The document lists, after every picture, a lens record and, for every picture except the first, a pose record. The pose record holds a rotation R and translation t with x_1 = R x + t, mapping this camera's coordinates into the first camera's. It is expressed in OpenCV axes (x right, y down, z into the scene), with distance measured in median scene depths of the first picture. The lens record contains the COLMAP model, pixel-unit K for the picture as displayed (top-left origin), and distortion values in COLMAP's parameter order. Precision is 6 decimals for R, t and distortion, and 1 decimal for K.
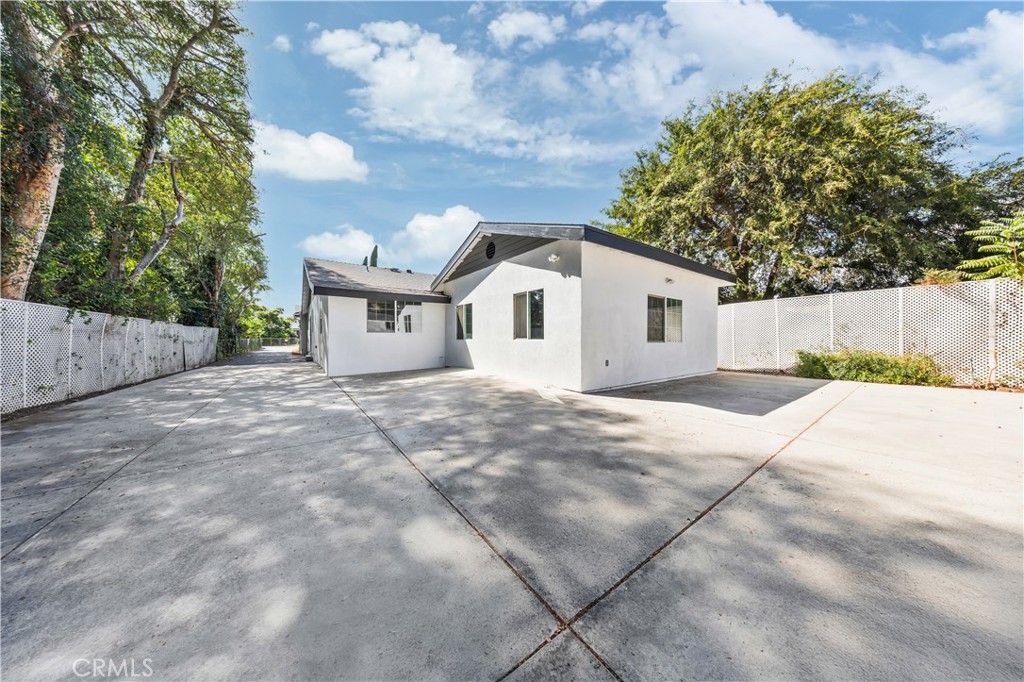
lens RADIAL K [[298.8, 0, 512.2], [0, 298.8, 339.4], [0, 0, 1]] dist [-0.007172, -0.000041]
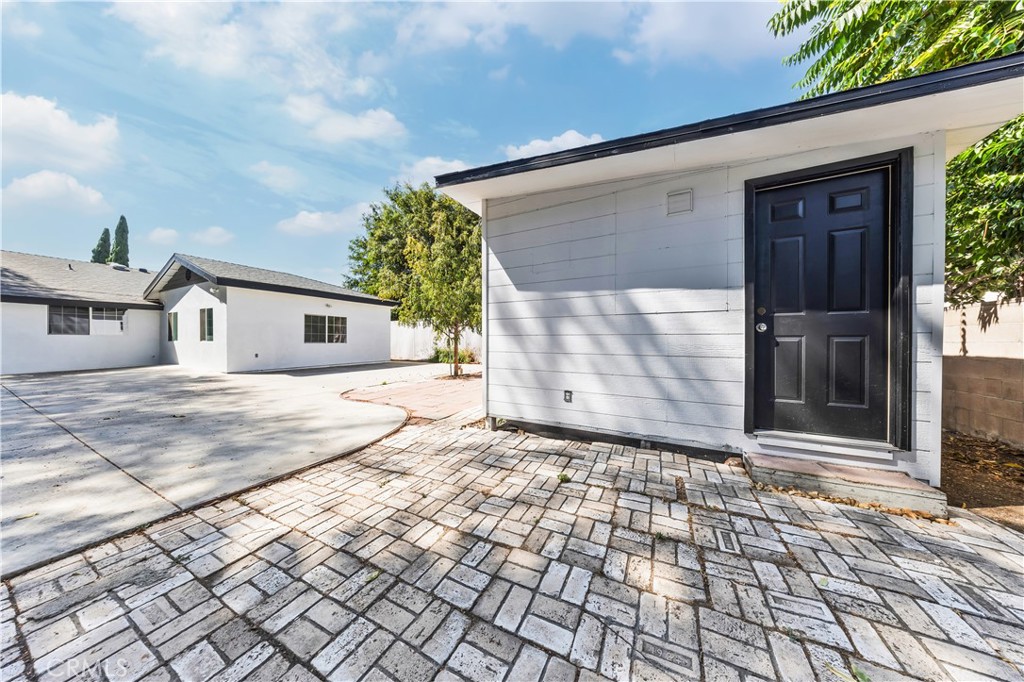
lens RADIAL K [[298.8, 0, 510.8], [0, 298.8, 341.4], [0, 0, 1]] dist [-0.007172, -0.000041]
pose [[0.891366, 0.001522, 0.453282, 0.547457], [-0.002120, 0.999997, 0.000811, -0.002980], [-0.453280, -0.001684, 0.891367, -0.748685]]
